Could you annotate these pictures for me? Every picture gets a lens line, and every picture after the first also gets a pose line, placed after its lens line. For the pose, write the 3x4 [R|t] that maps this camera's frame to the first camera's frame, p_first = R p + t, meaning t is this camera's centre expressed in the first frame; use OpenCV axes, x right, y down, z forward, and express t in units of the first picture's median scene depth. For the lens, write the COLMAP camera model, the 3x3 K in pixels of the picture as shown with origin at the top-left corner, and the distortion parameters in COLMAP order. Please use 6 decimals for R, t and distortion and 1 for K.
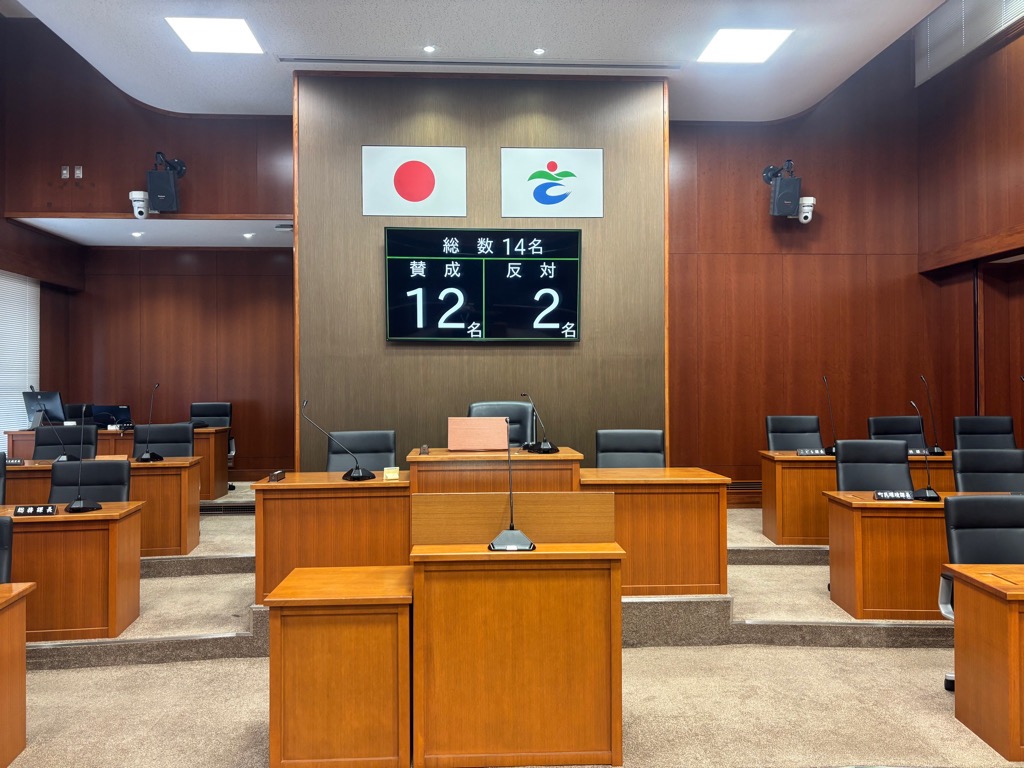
lens RADIAL K [[755.6, 0, 507.9], [0, 755.6, 389.1], [0, 0, 1]] dist [0.026960, -0.011370]
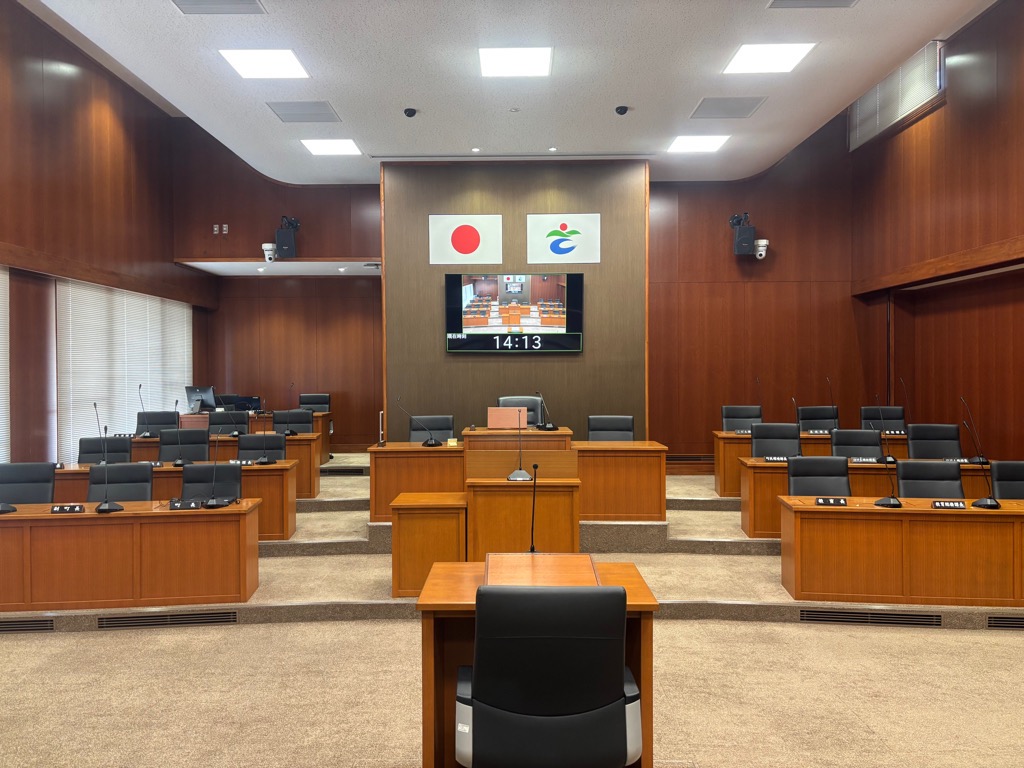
lens RADIAL K [[919.1, 0, 491.5], [0, 919.1, 378.6], [0, 0, 1]] dist [0.096395, 0.000253]
pose [[0.995996, -0.000151, -0.089394, 0.078641], [0.001544, 0.999878, 0.015523, -0.041222], [0.089380, -0.015599, 0.995875, -0.714406]]
